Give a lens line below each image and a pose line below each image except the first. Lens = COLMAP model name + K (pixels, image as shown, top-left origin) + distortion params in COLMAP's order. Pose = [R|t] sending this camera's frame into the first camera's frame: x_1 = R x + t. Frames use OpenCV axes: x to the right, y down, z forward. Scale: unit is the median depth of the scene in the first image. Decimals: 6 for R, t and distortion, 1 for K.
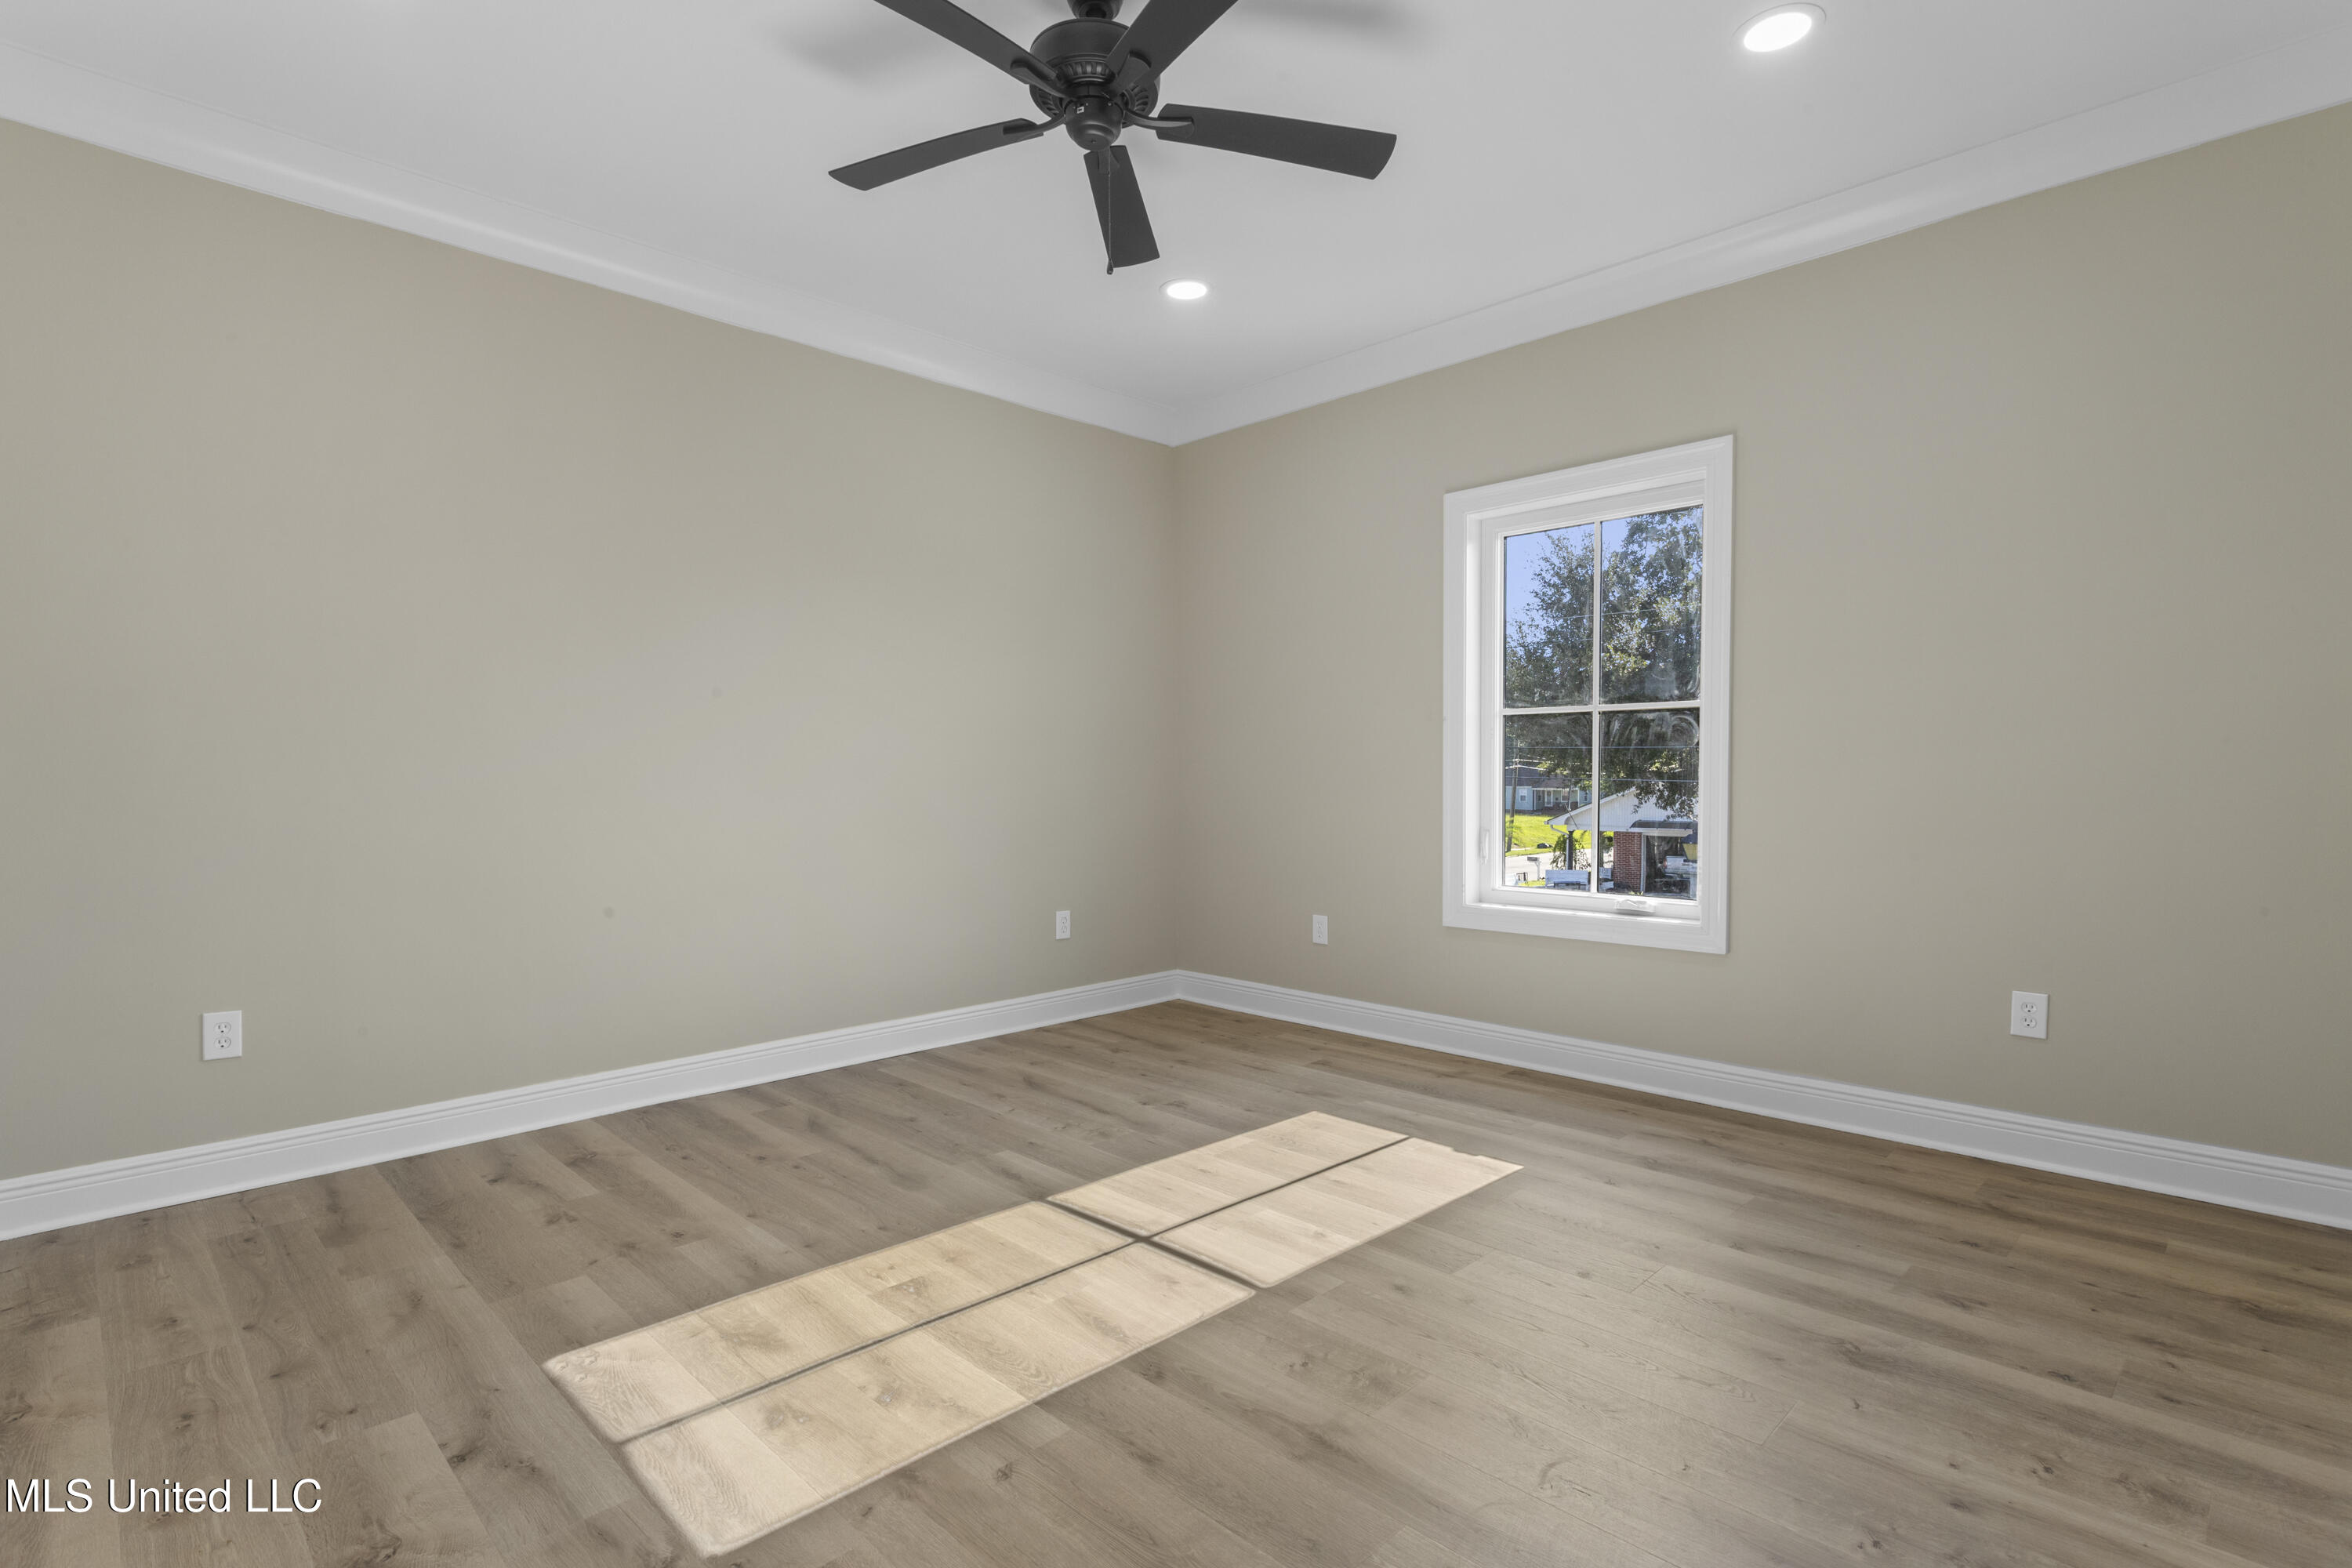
lens RADIAL K [[1102.6, 0, 1176.2], [0, 1102.6, 772.2], [0, 0, 1]] dist [0.001482, 0.000674]
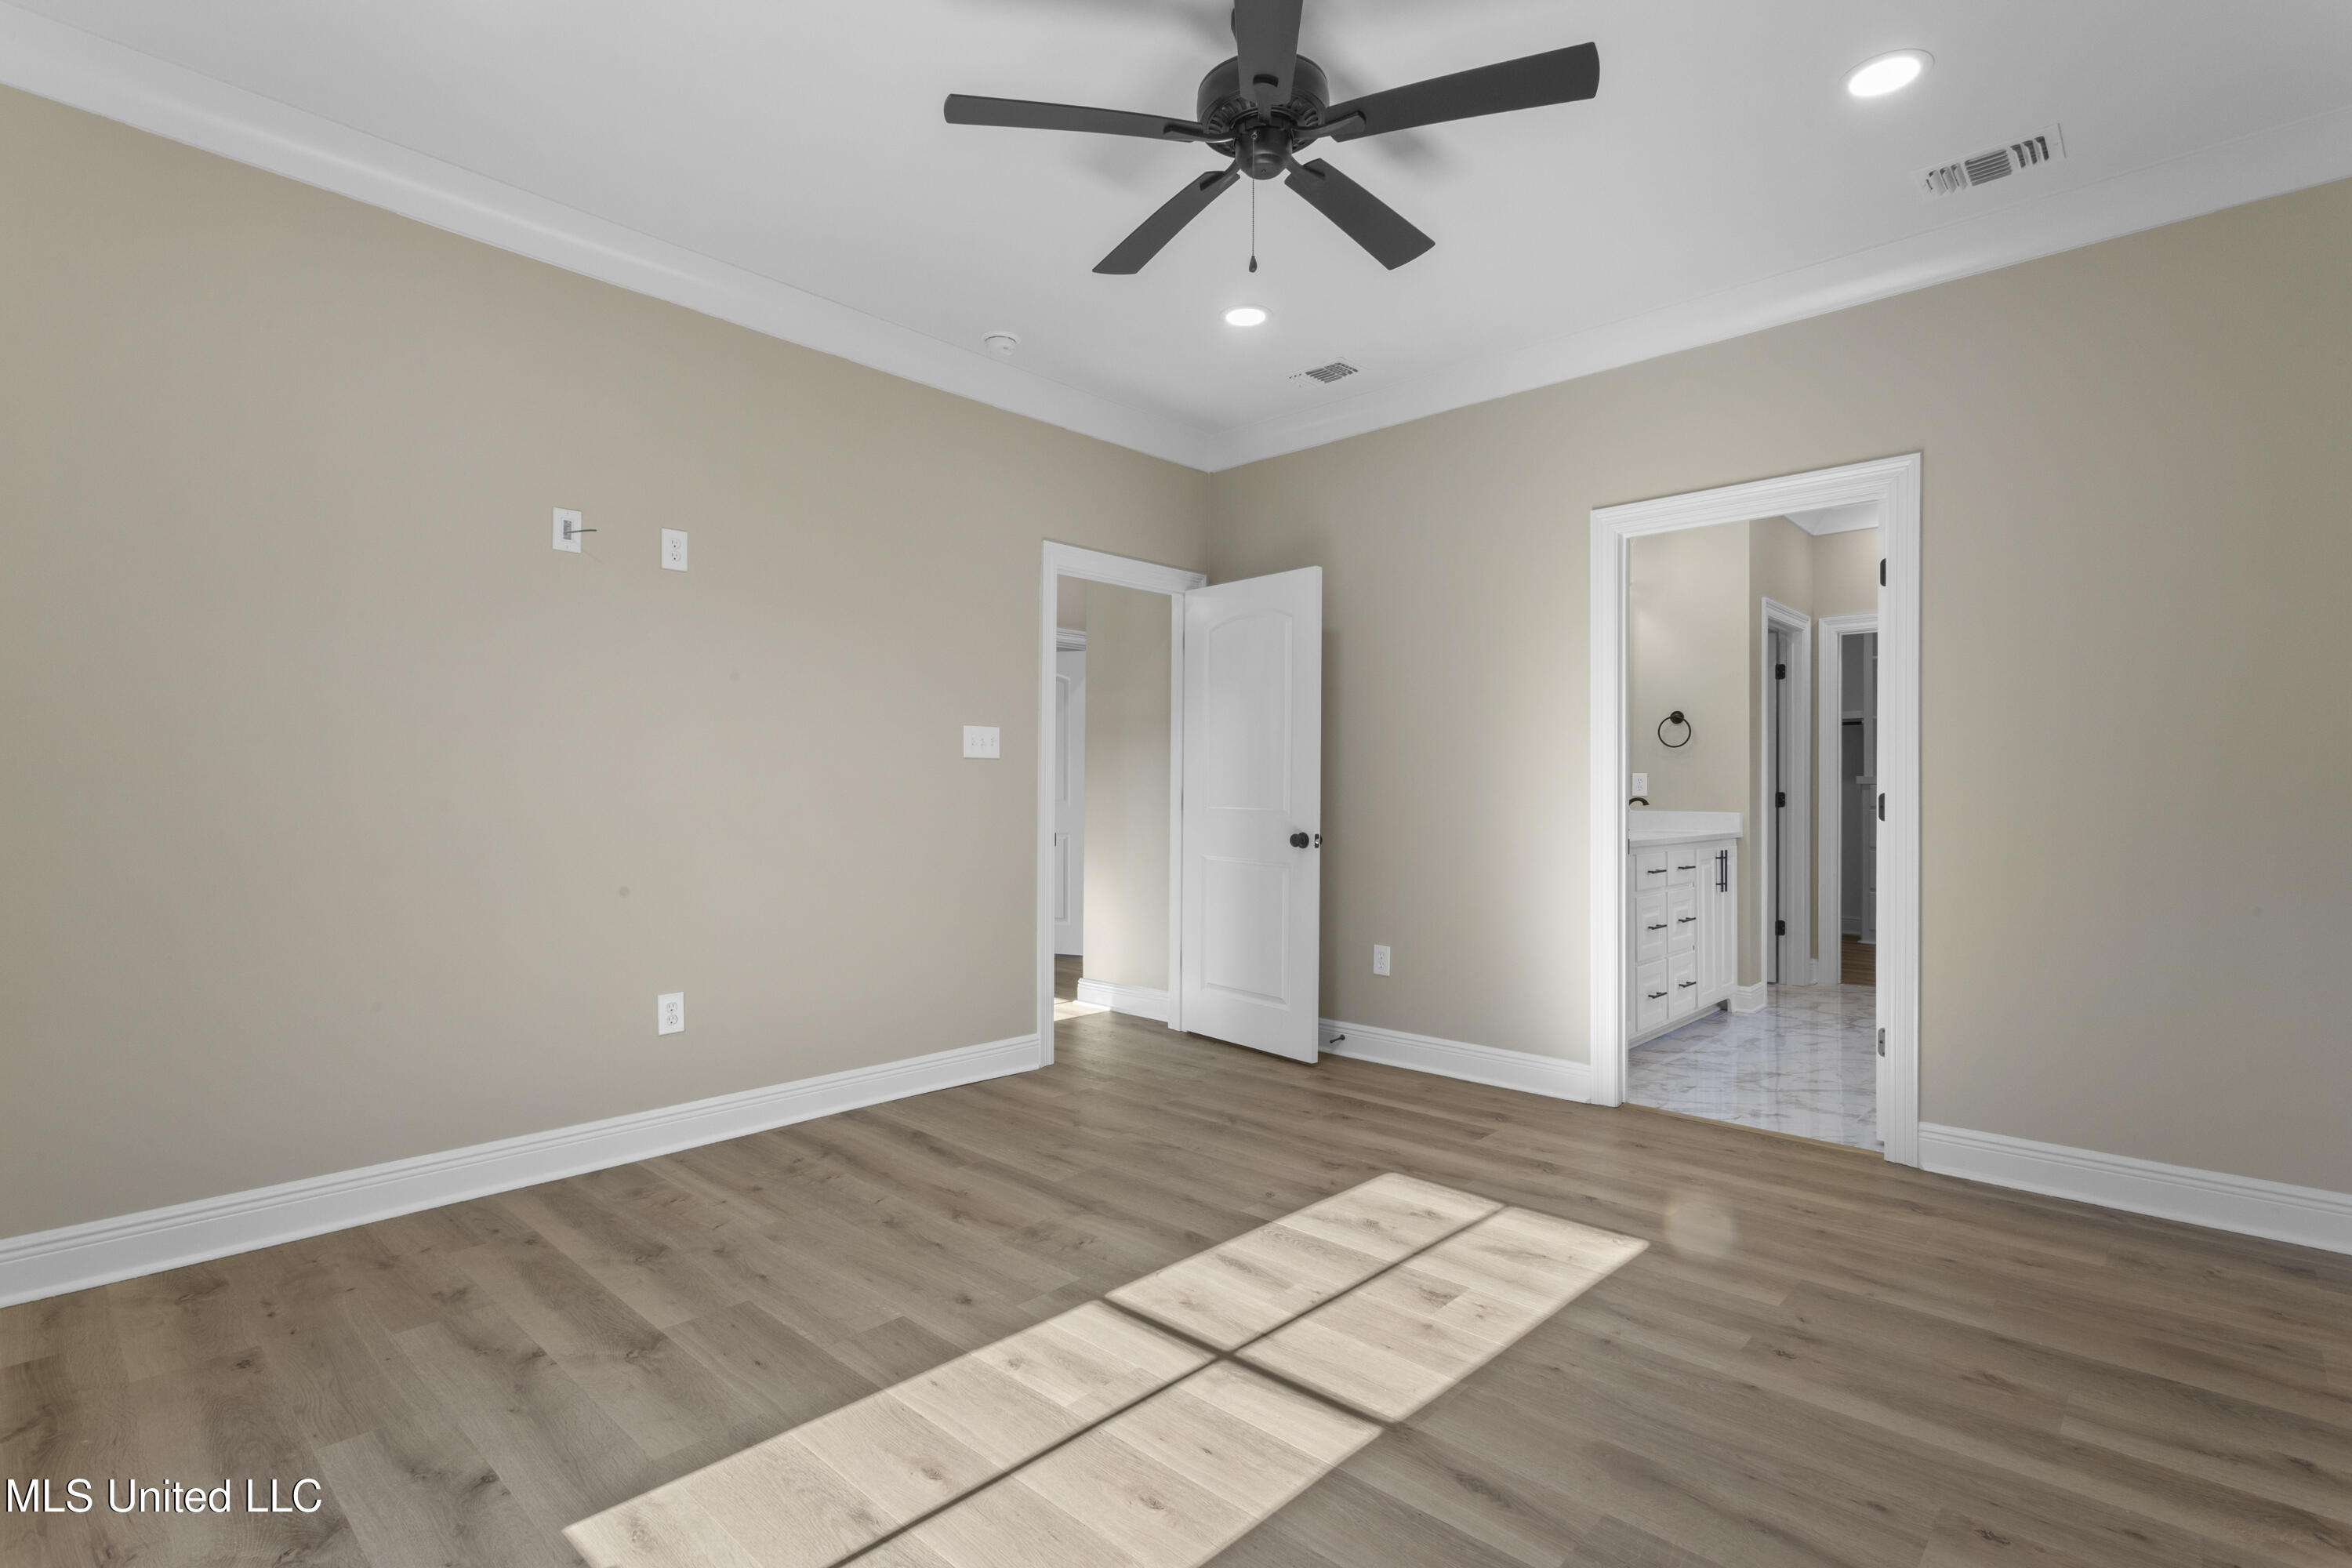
lens RADIAL K [[1102.6, 0, 1176.2], [0, 1102.6, 772.2], [0, 0, 1]] dist [0.001482, 0.000674]
pose [[-0.999341, 0.001803, -0.036261, 0.042197], [0.002431, 0.999847, -0.017308, -0.008993], [0.036224, -0.017385, -0.999192, 2.026859]]
